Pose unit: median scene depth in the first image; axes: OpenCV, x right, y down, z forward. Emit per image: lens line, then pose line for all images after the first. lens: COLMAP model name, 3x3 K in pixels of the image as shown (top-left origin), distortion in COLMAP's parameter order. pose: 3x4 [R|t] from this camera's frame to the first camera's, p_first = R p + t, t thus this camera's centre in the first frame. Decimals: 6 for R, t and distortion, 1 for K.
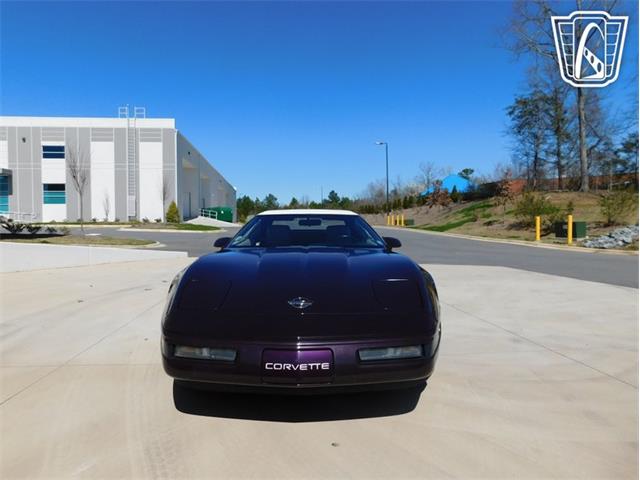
lens RADIAL K [[421.0, 0, 315.4], [0, 421.0, 237.4], [0, 0, 1]] dist [-0.076084, 0.059854]
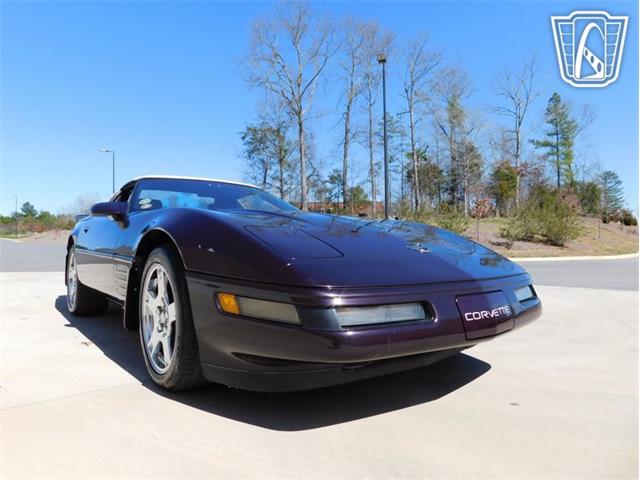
lens RADIAL K [[421.0, 0, 315.4], [0, 421.0, 237.4], [0, 0, 1]] dist [-0.076084, 0.059854]
pose [[0.791121, 0.021976, 0.611264, -0.041178], [0.007670, 0.998919, -0.045840, 0.010133], [-0.611611, 0.040953, 0.790098, 0.029244]]
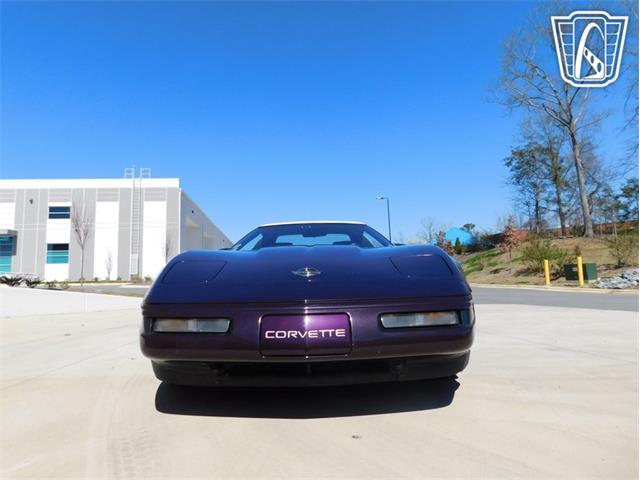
lens RADIAL K [[421.0, 0, 315.4], [0, 421.0, 237.4], [0, 0, 1]] dist [-0.076084, 0.059854]
pose [[0.999734, -0.022346, -0.005772, -0.000772], [0.021310, 0.989786, -0.140963, 0.012322], [0.008863, 0.140802, 0.989998, 0.009386]]
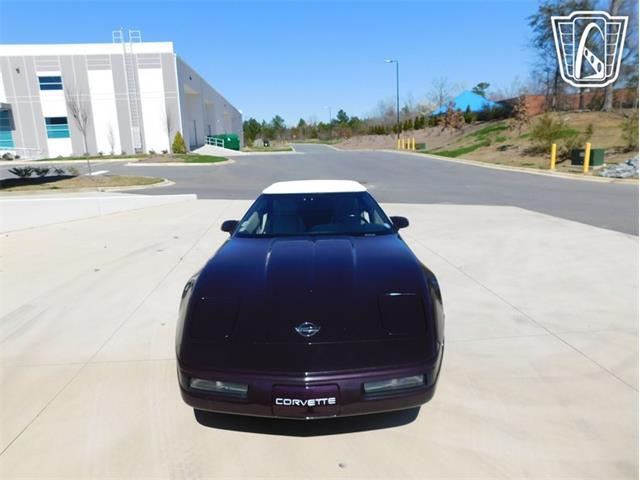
lens RADIAL K [[421.0, 0, 315.4], [0, 421.0, 237.4], [0, 0, 1]] dist [-0.076084, 0.059854]
pose [[0.999352, -0.024196, -0.026640, 0.001031], [0.028705, 0.982405, 0.184542, -0.015311], [0.021706, -0.185187, 0.982464, 0.001793]]
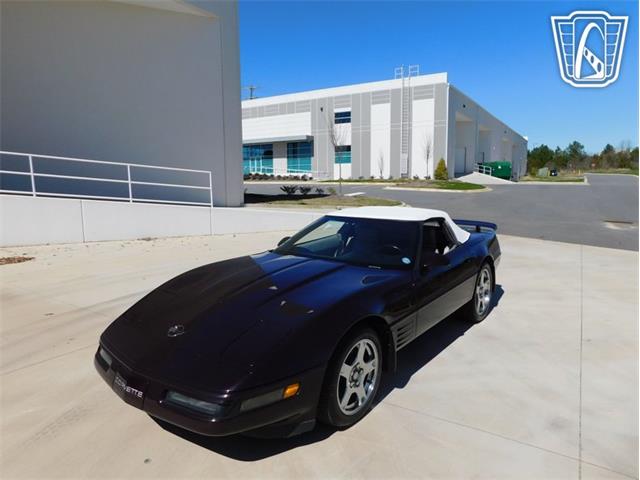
lens RADIAL K [[421.0, 0, 315.4], [0, 421.0, 237.4], [0, 0, 1]] dist [-0.076084, 0.059854]
pose [[0.784447, 0.078056, -0.615265, 0.056675], [-0.008073, 0.993249, 0.115717, -0.013607], [0.620144, -0.085807, 0.779781, 0.023540]]
